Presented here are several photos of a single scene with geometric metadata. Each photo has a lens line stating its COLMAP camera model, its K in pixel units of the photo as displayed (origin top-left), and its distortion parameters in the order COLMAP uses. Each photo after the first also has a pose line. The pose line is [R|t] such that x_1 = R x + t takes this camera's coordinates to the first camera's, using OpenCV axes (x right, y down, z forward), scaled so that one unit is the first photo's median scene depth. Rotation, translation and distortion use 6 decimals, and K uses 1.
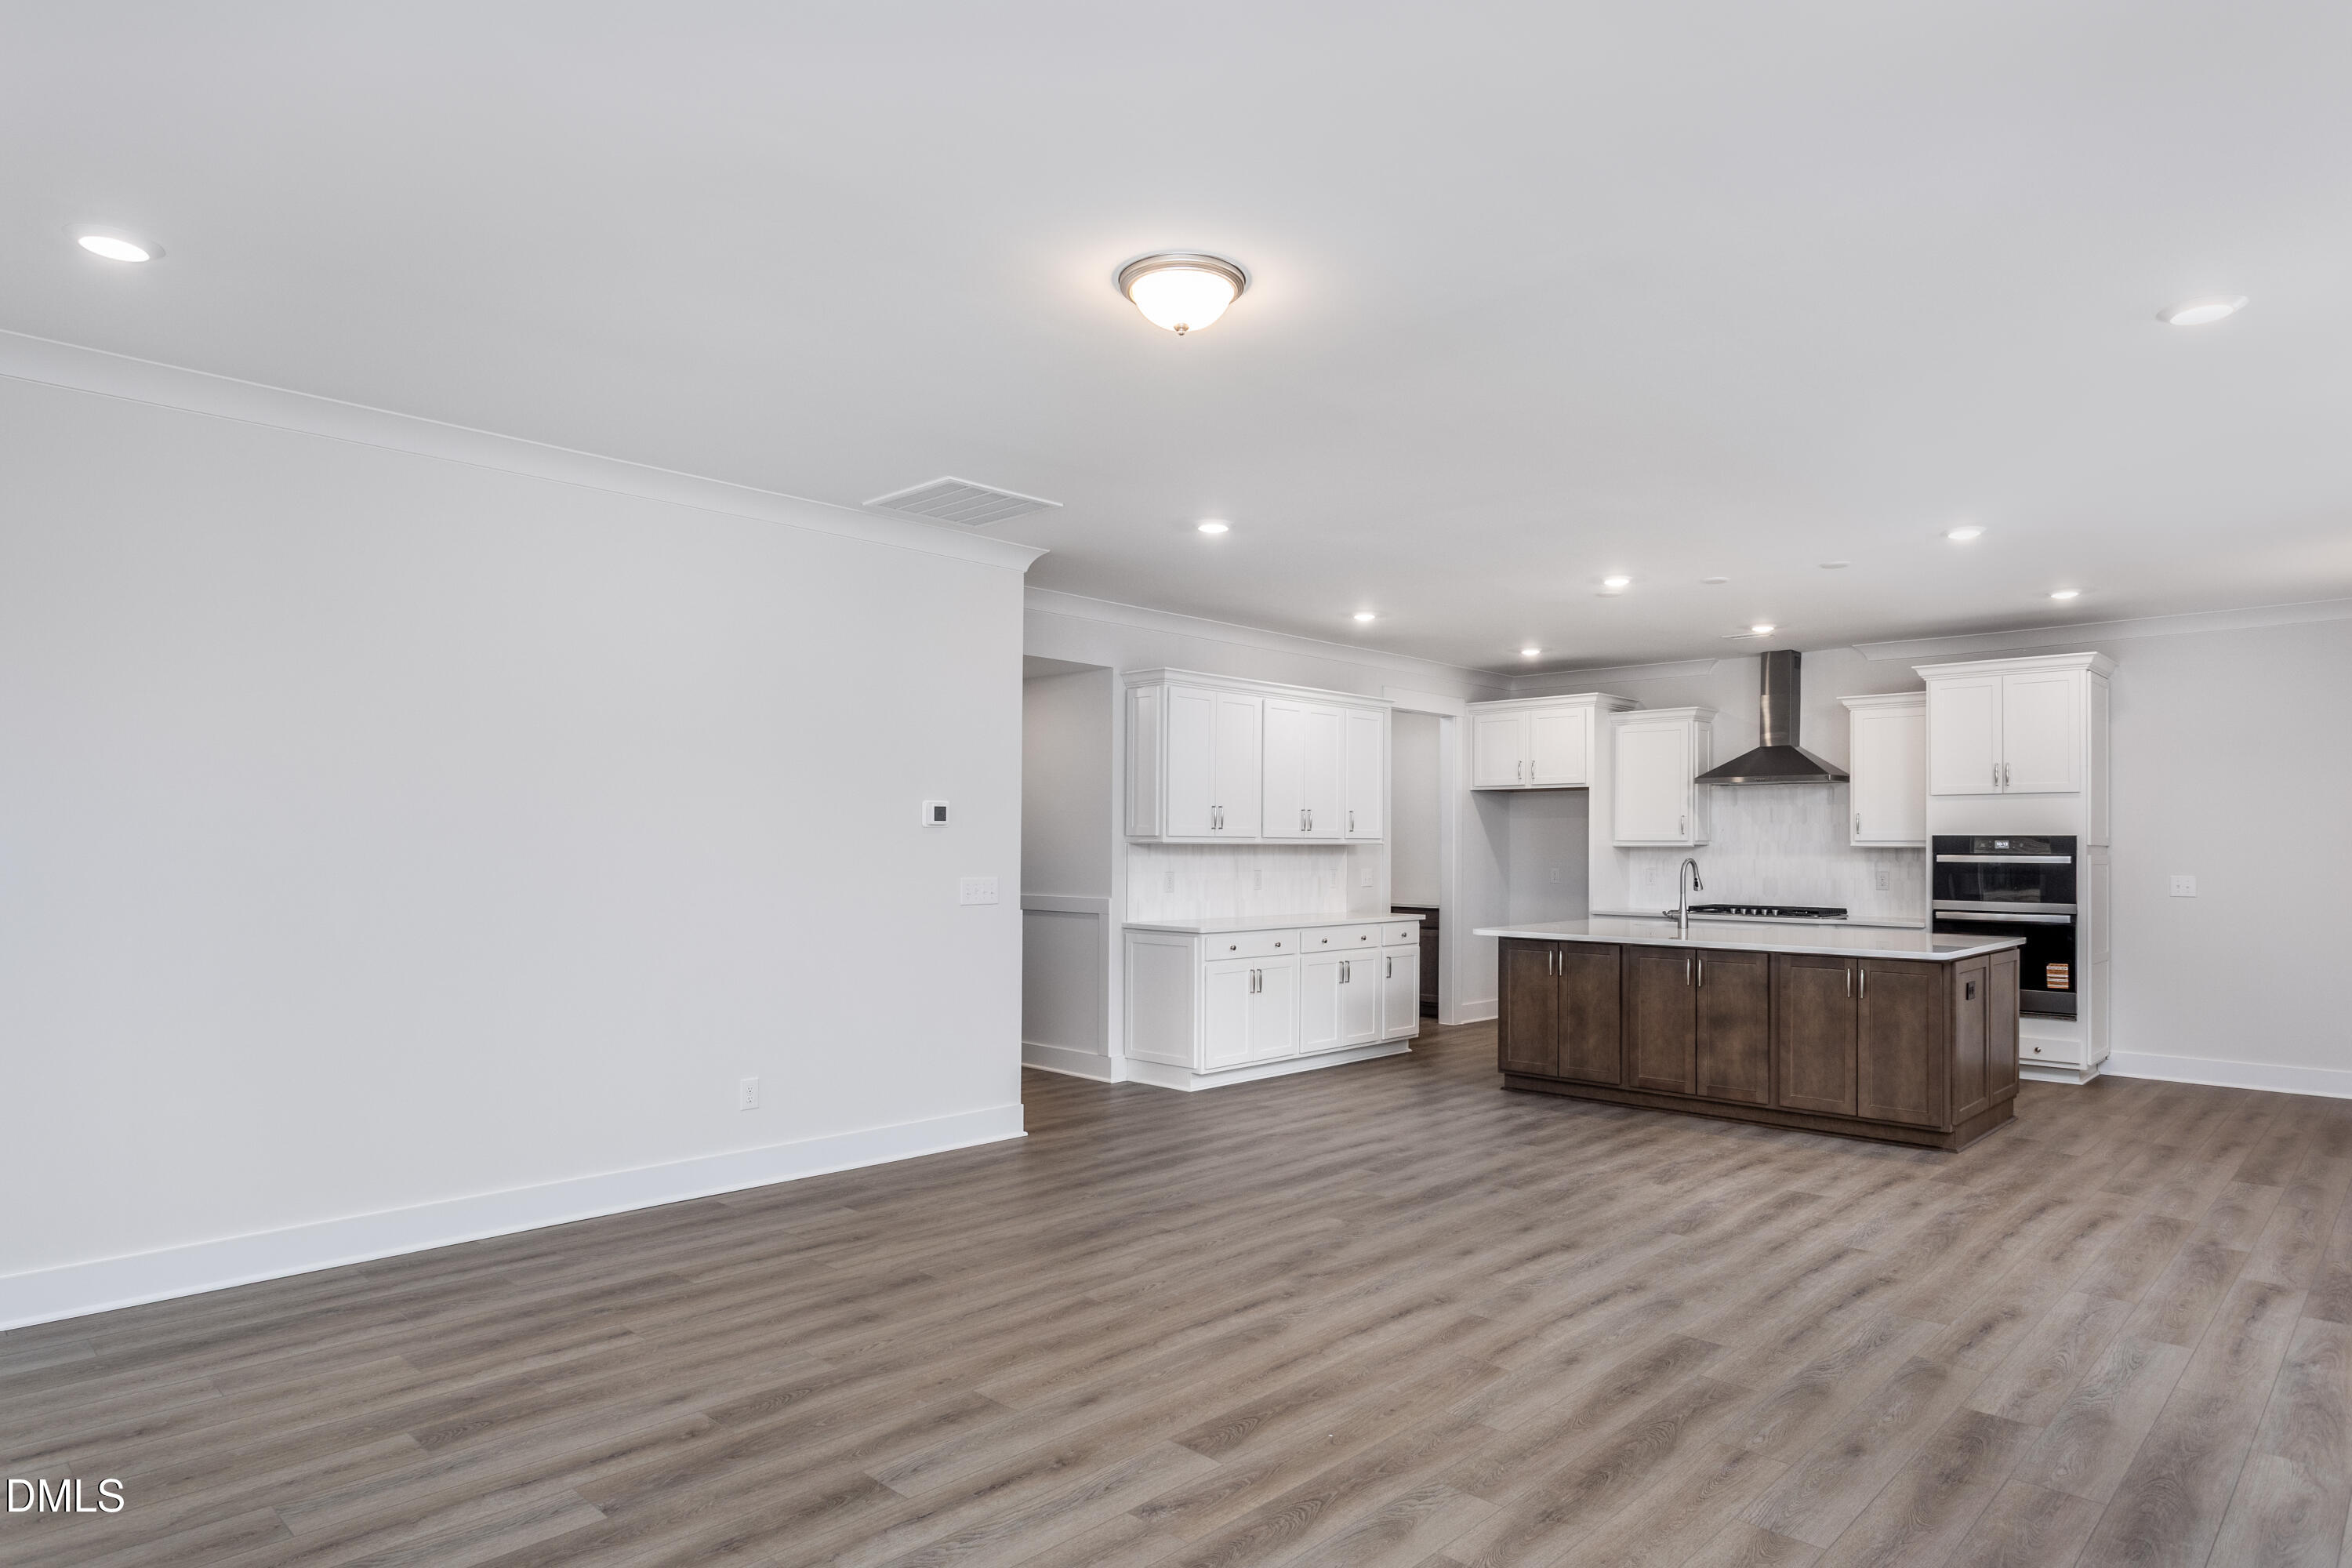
lens RADIAL K [[1349.5, 0, 1180.8], [0, 1349.5, 808.1], [0, 0, 1]] dist [-0.000402, -0.000694]
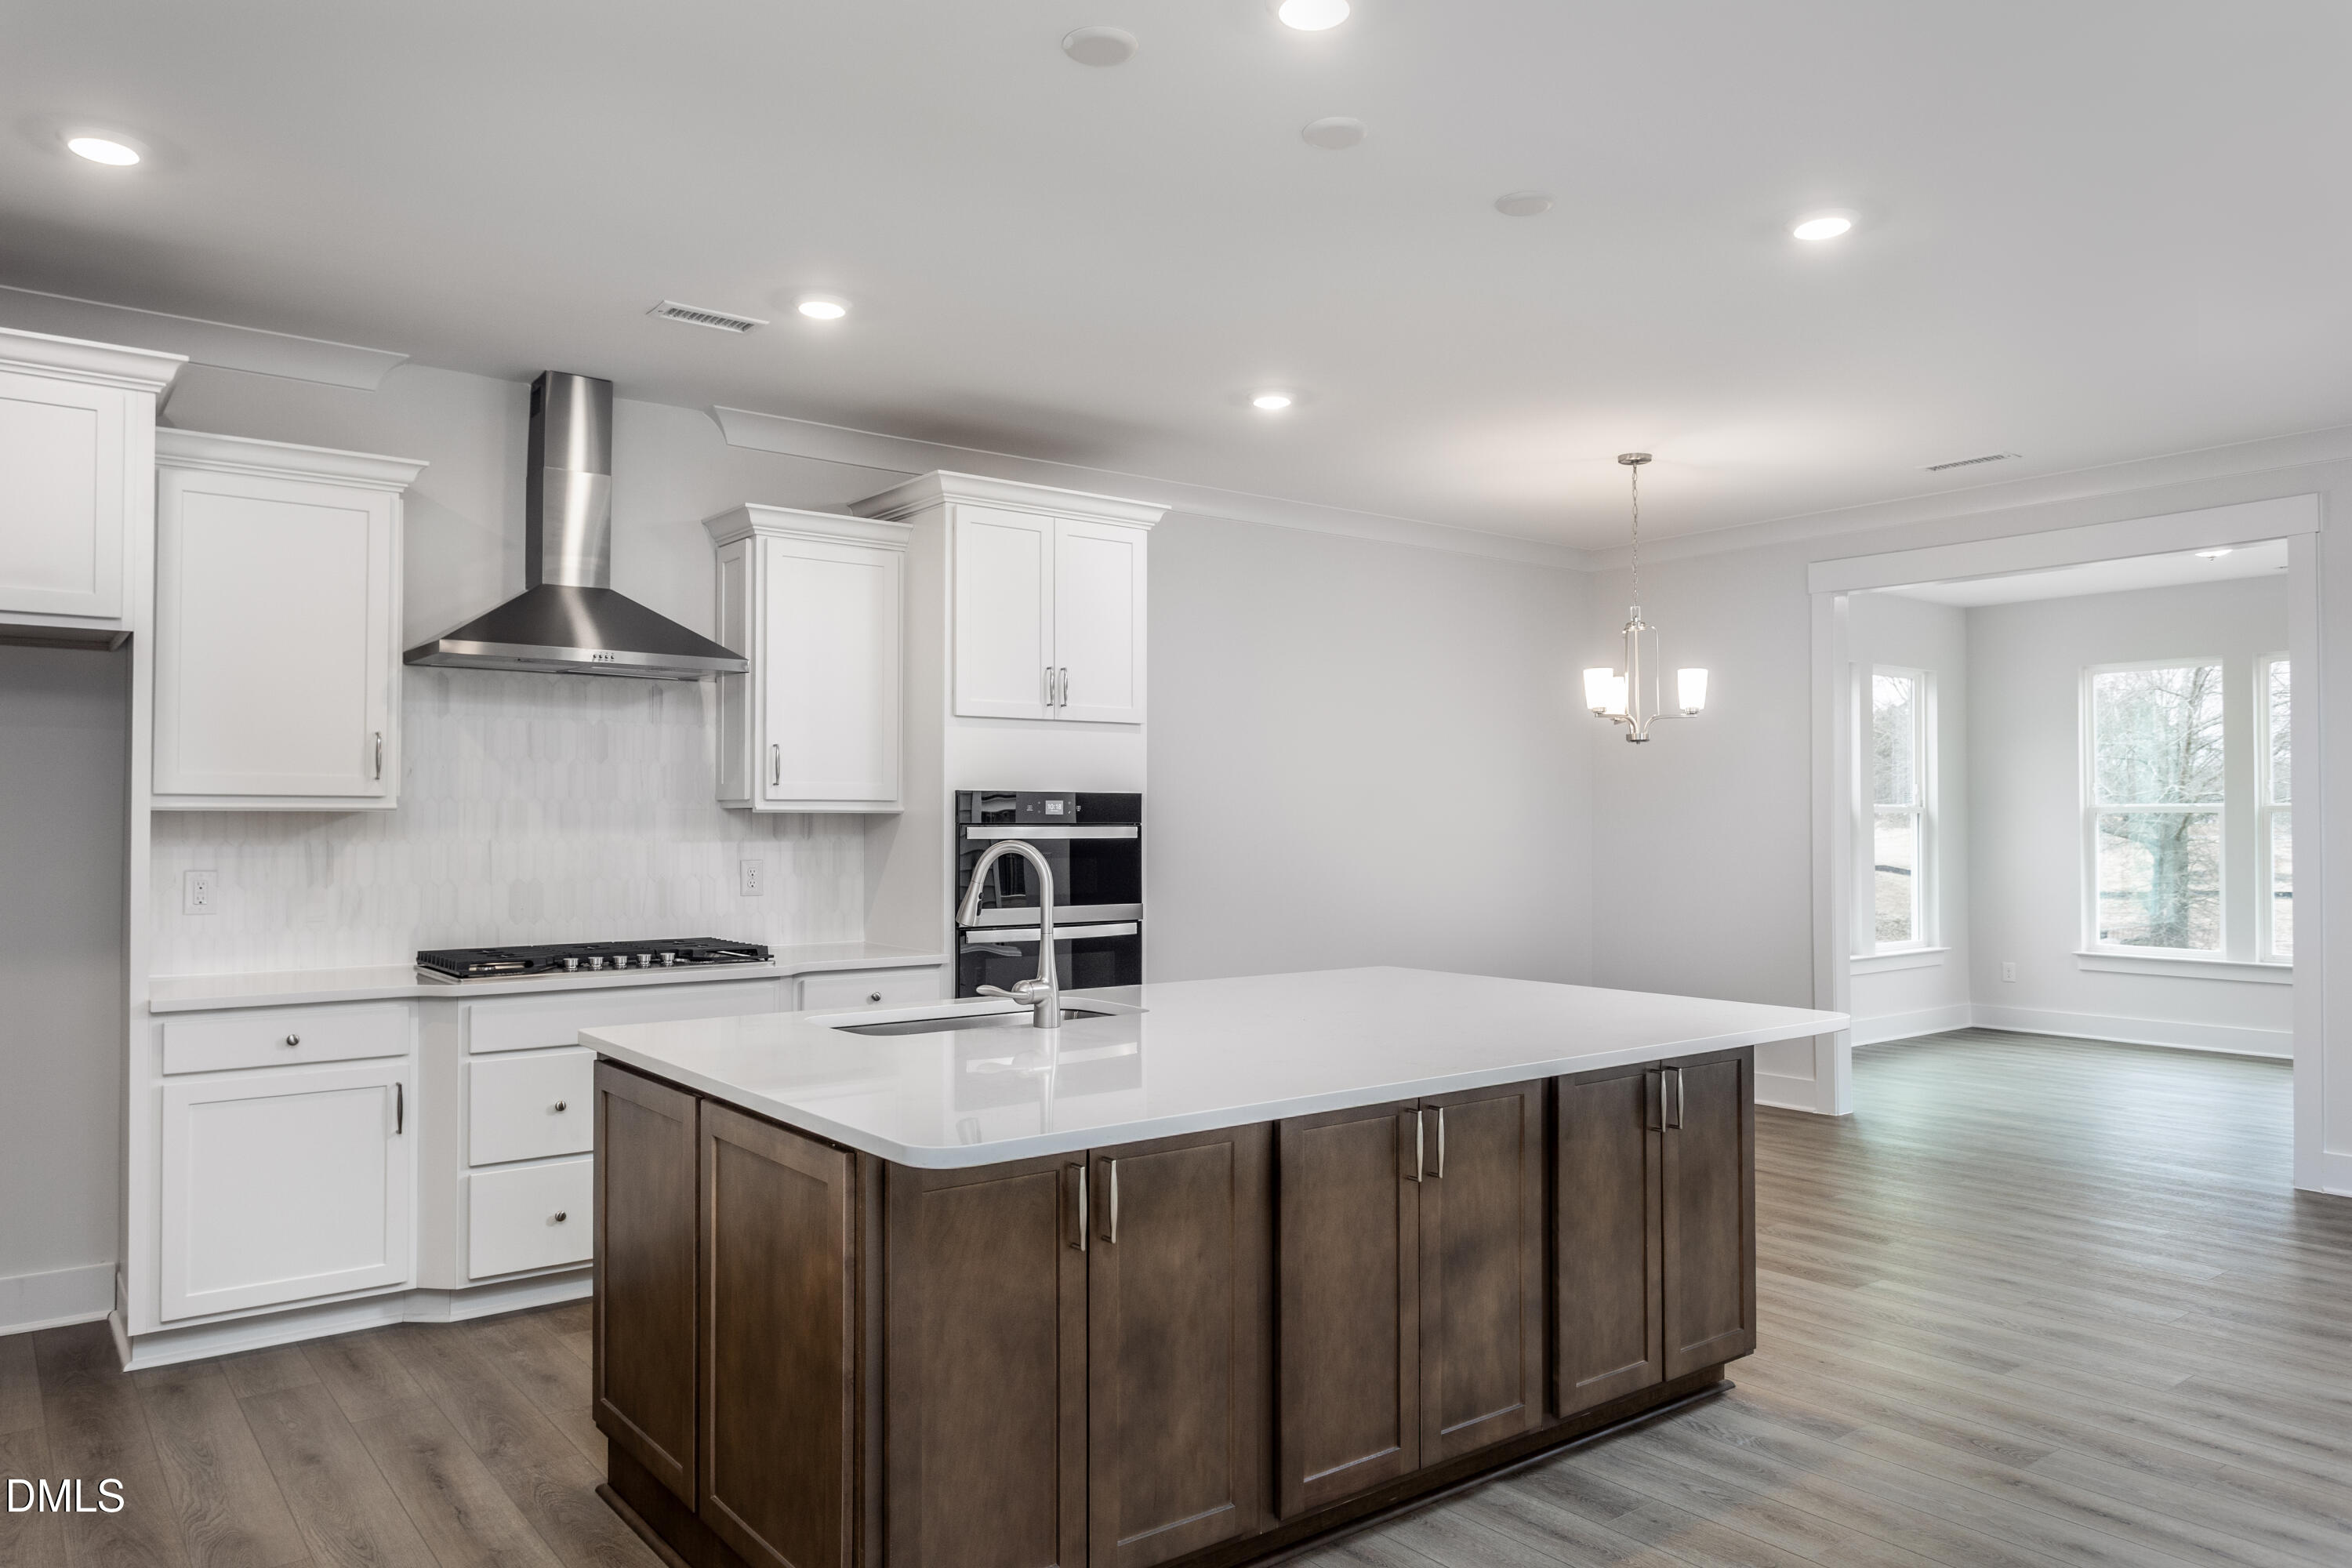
lens RADIAL K [[1591.2, 0, 1181.1], [0, 1591.2, 795.9], [0, 0, 1]] dist [-0.004572, 0.000033]
pose [[0.138763, 0.010397, 0.990271, -0.058574], [-0.028350, 0.999577, -0.006522, 0.025039], [-0.989920, -0.027169, 0.138999, 0.853290]]
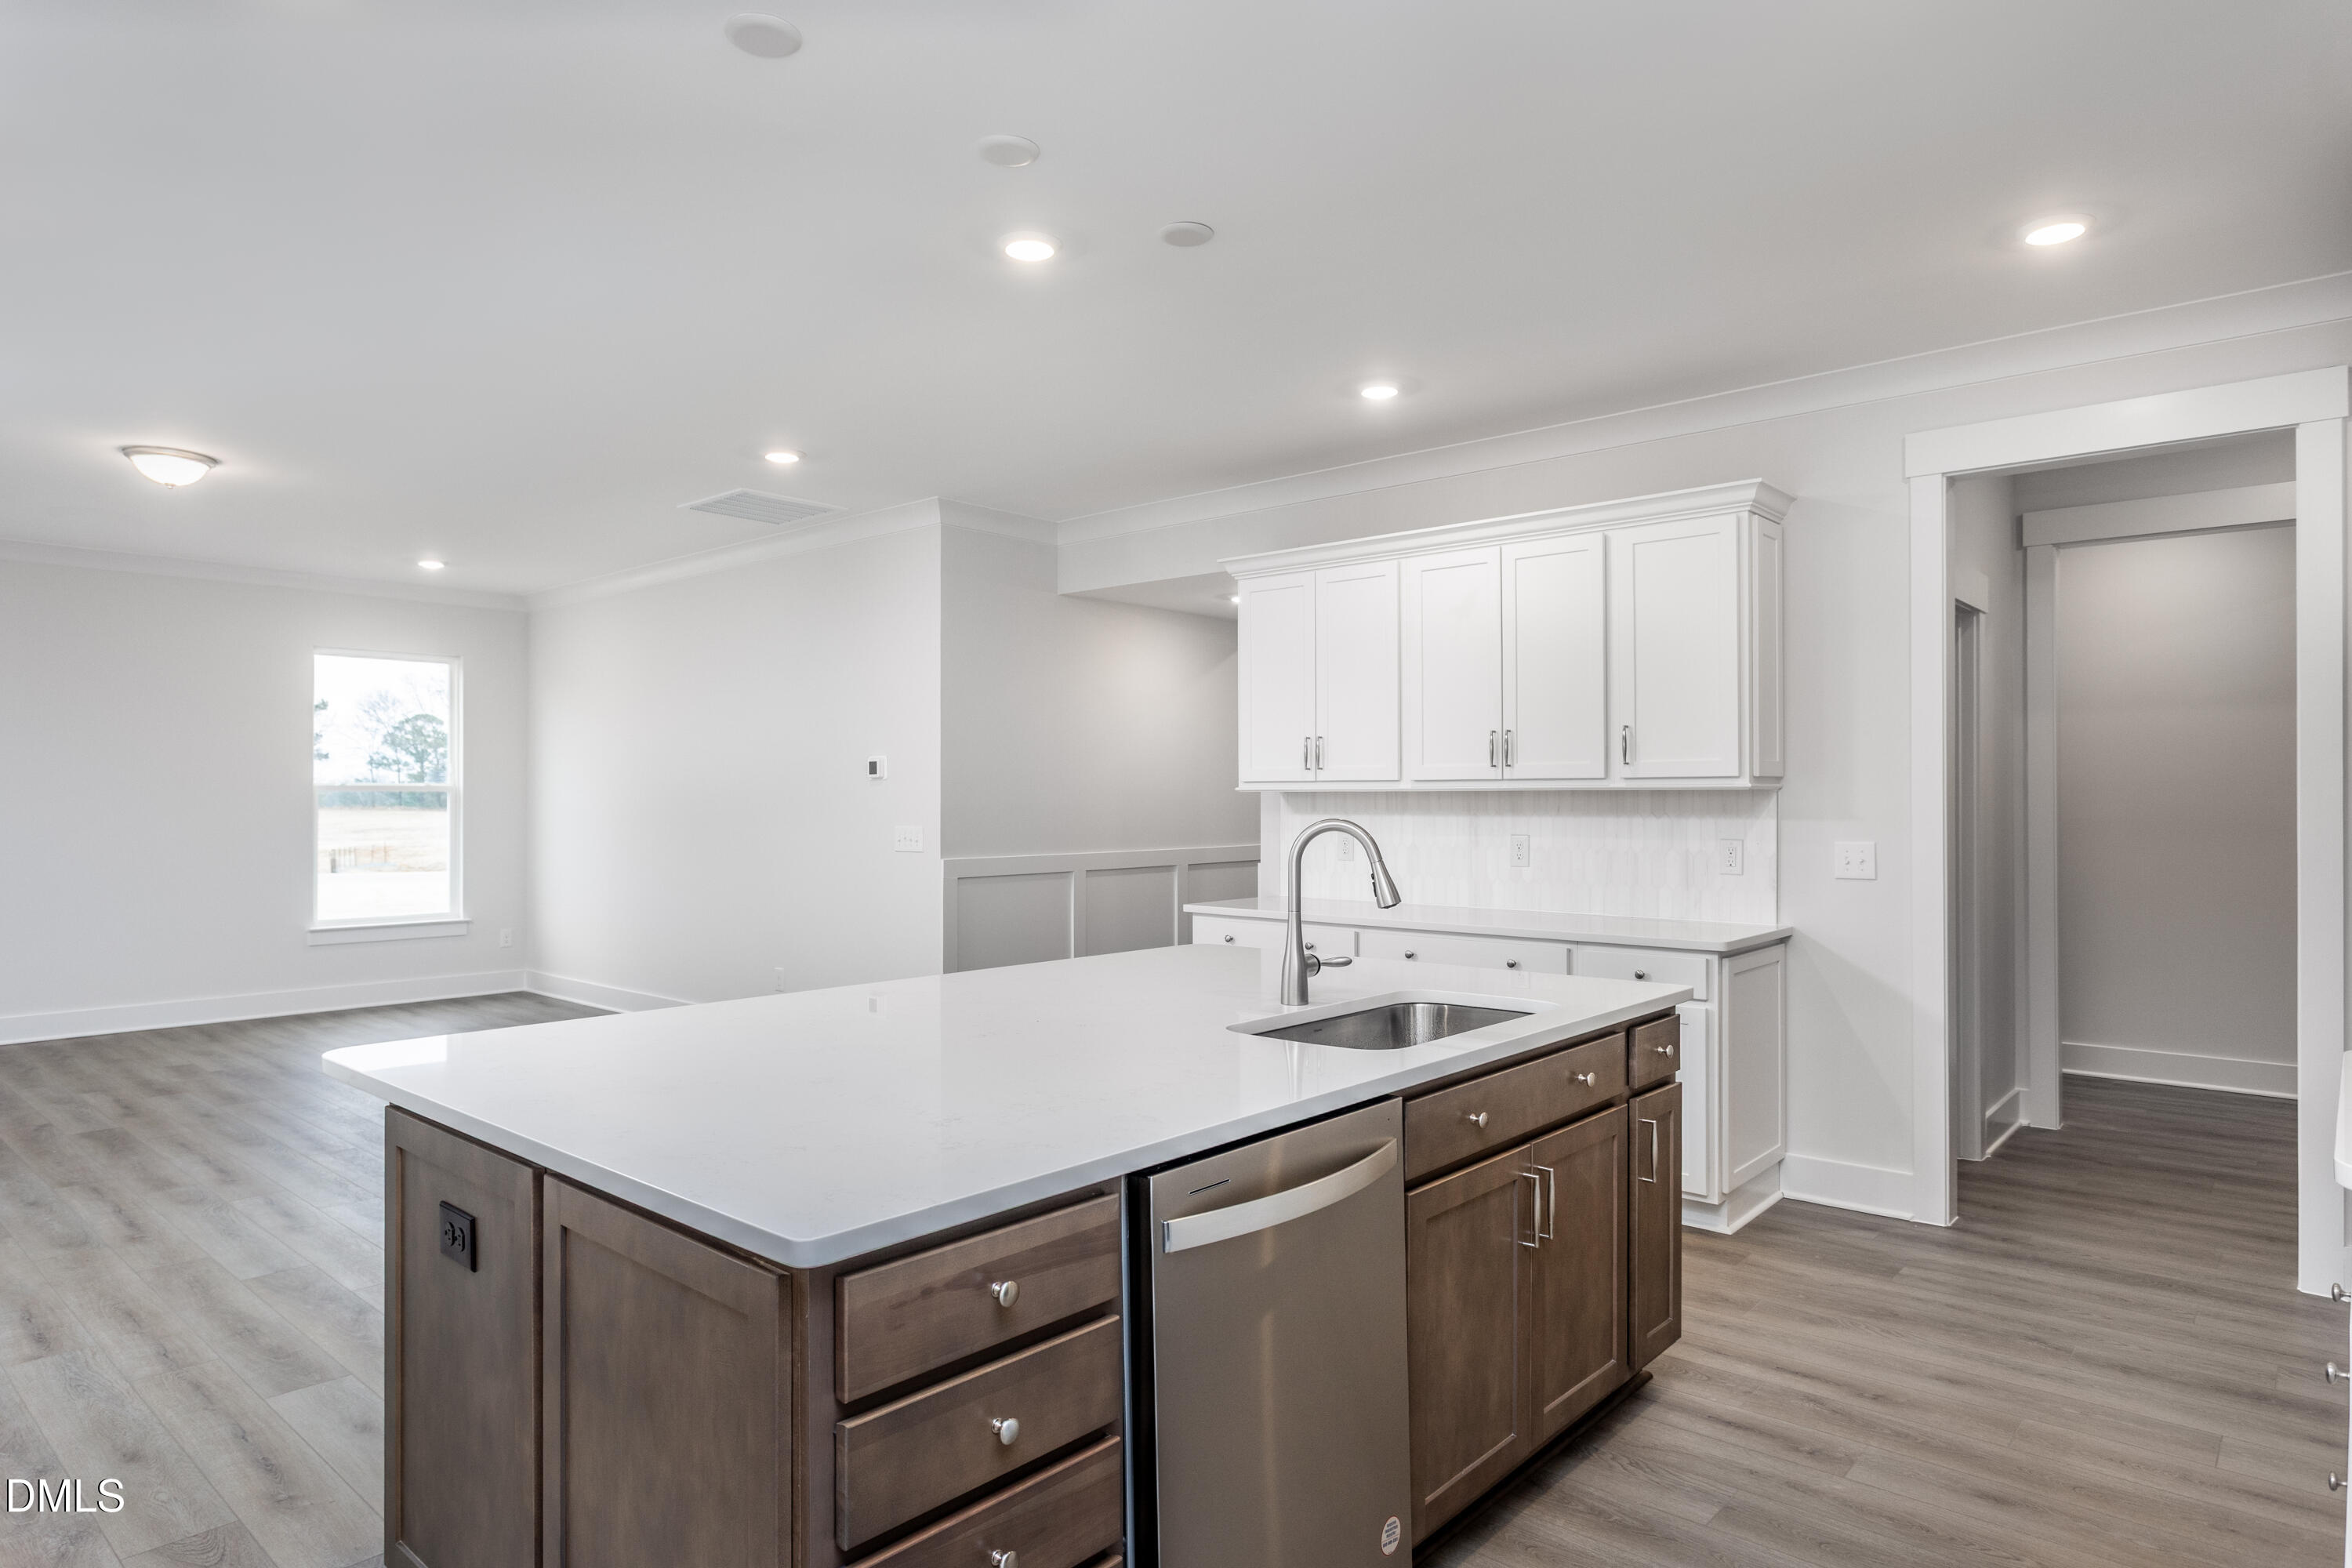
lens RADIAL K [[1349.5, 0, 1176.9], [0, 1349.5, 779.3], [0, 0, 1]] dist [-0.000402, -0.000694]
pose [[0.038739, -0.018532, -0.999078, 0.706484], [0.028342, 0.999446, -0.017439, 0.030235], [0.998847, -0.027640, 0.039243, 0.899887]]
